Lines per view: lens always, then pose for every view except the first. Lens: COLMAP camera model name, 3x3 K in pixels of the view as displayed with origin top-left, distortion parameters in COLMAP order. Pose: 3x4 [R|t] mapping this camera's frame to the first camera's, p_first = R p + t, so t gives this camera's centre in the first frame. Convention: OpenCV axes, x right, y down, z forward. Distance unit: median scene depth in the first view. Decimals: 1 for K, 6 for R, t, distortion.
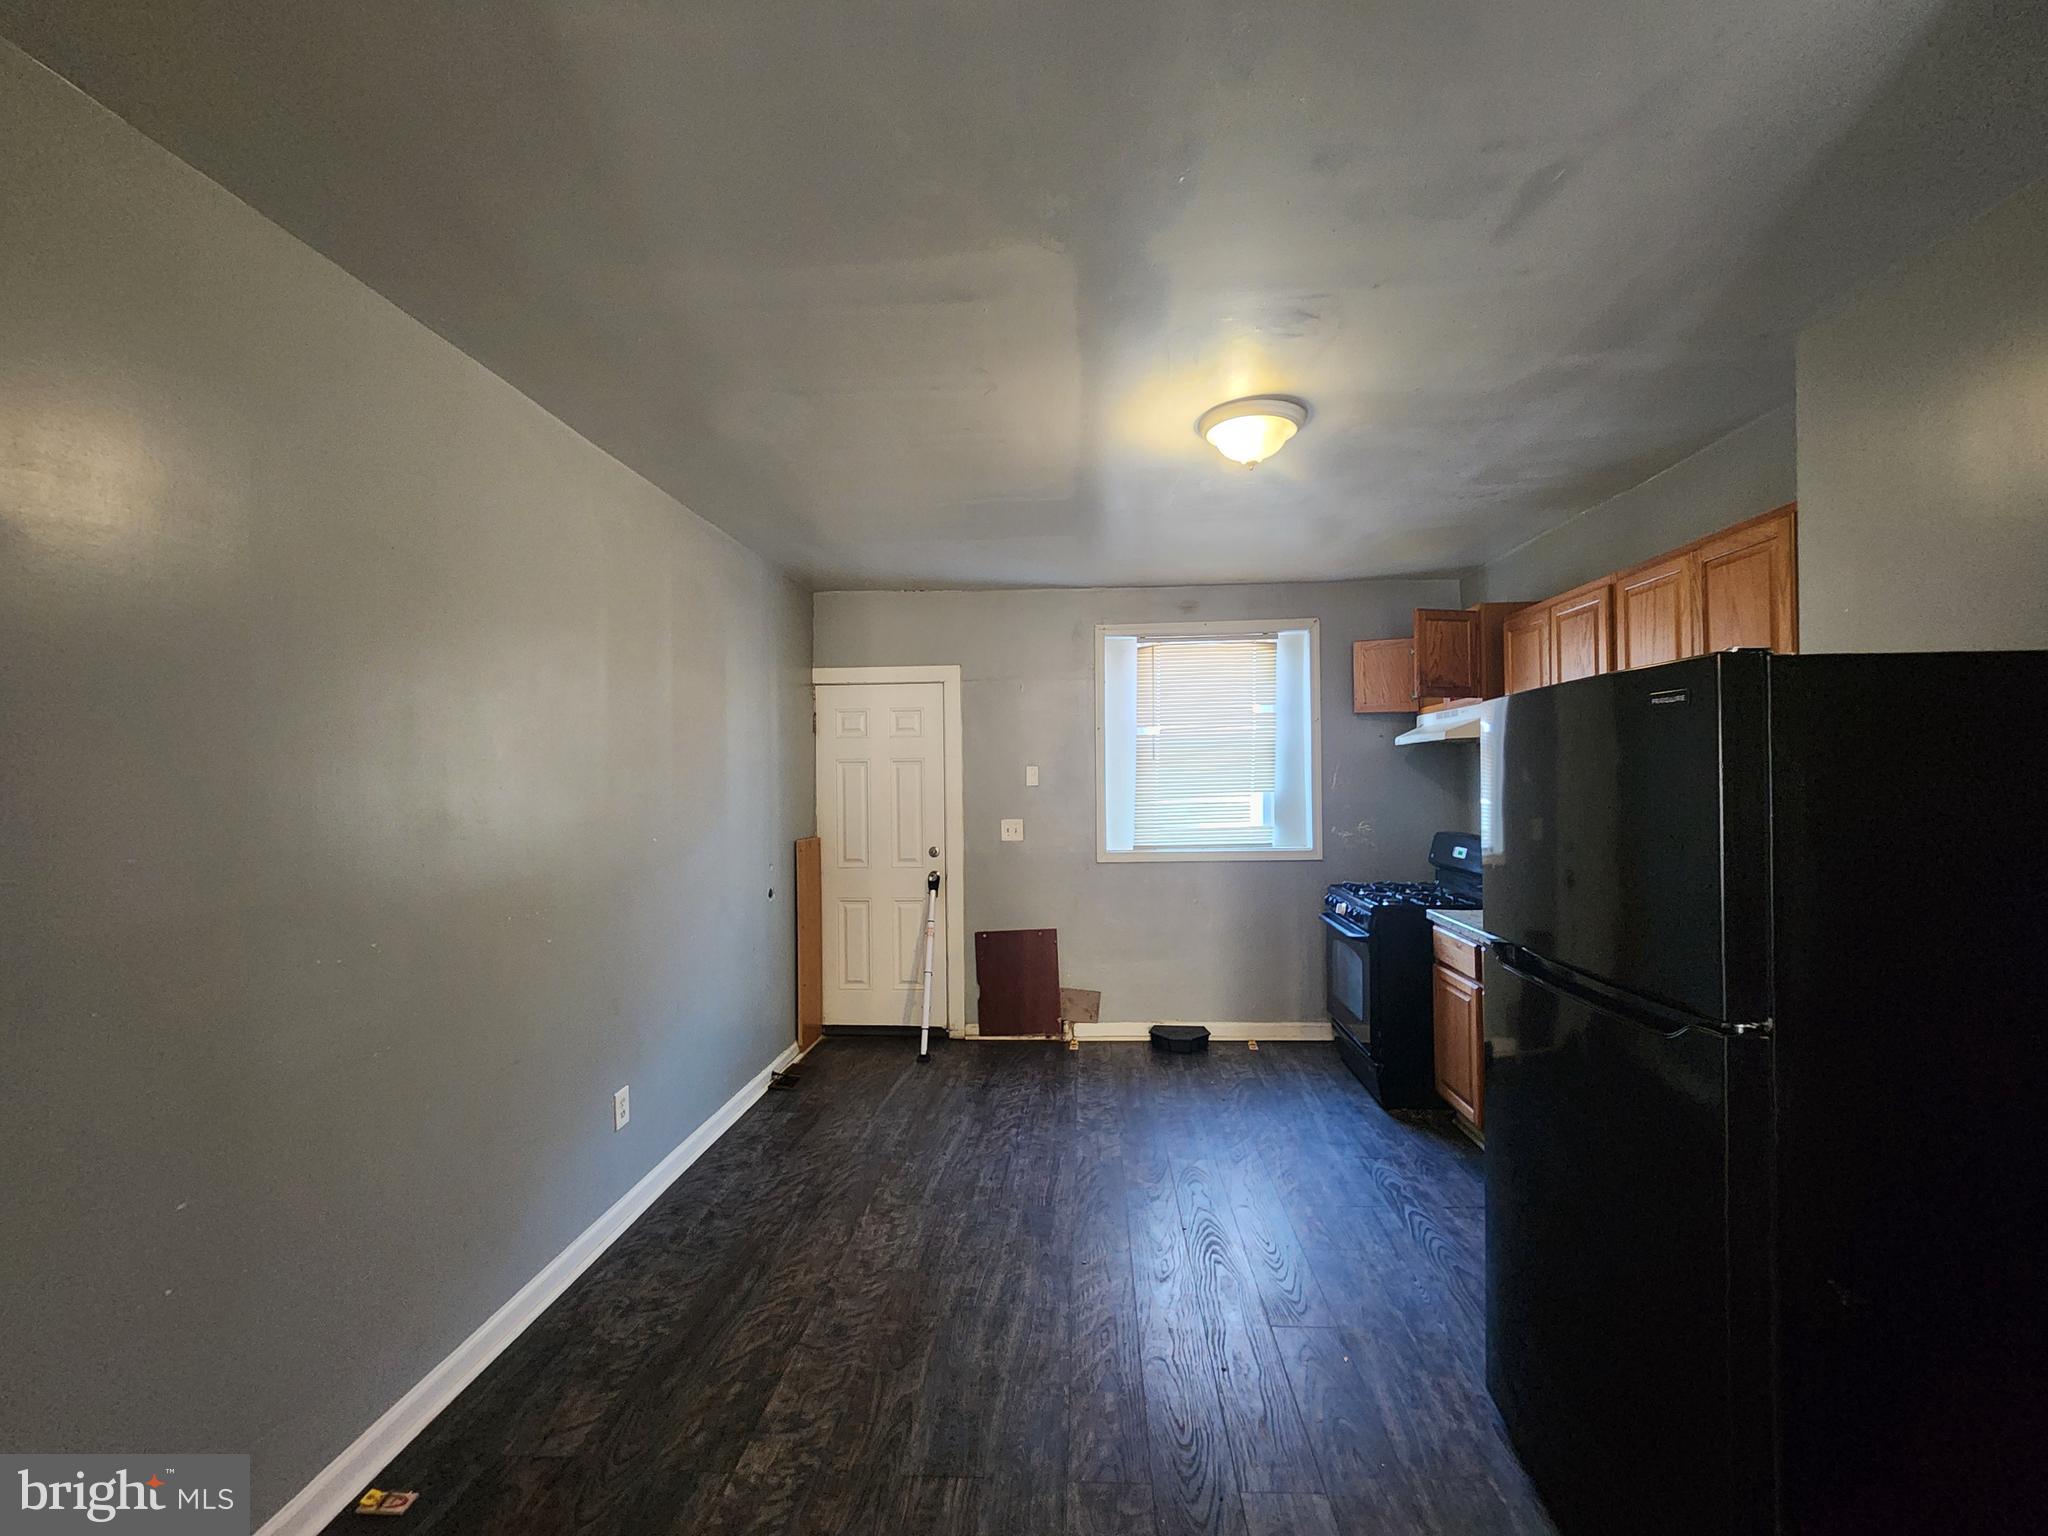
lens RADIAL K [[842.0, 0, 1043.1], [0, 842.0, 771.3], [0, 0, 1]] dist [-0.000321, 0.001707]
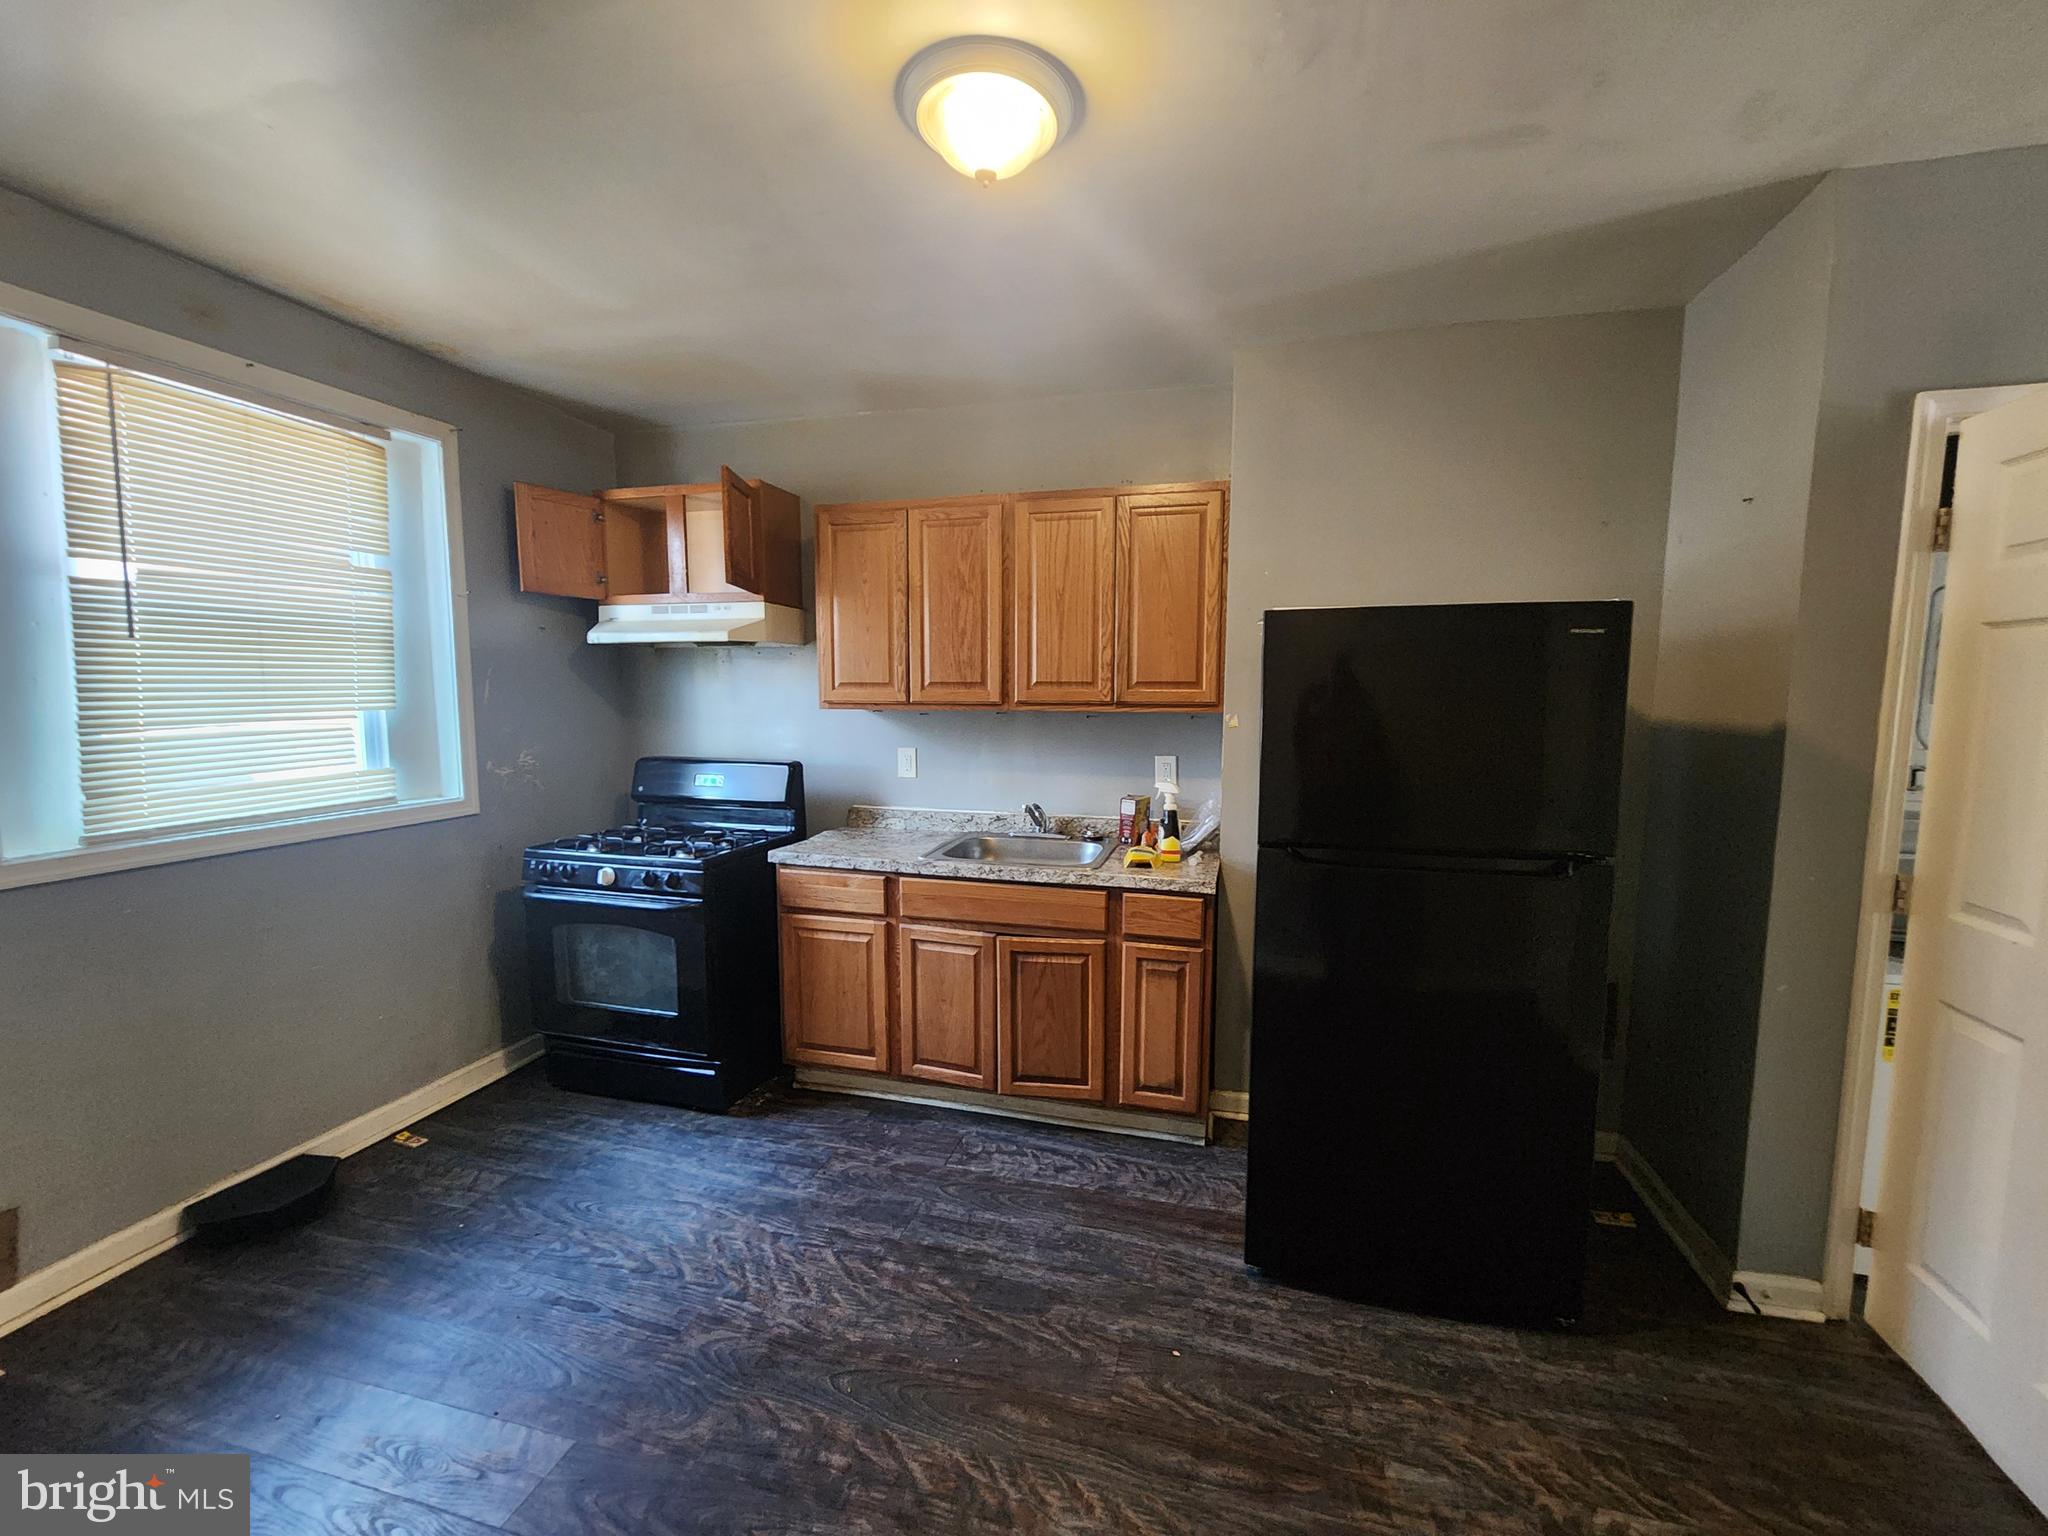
lens RADIAL K [[842.0, 0, 1040.1], [0, 842.0, 777.1], [0, 0, 1]] dist [-0.000321, 0.001707]
pose [[0.198113, -0.085651, 0.976430, -0.218436], [-0.016232, 0.995751, 0.090639, 0.011469], [-0.980045, -0.033806, 0.195881, 0.455644]]
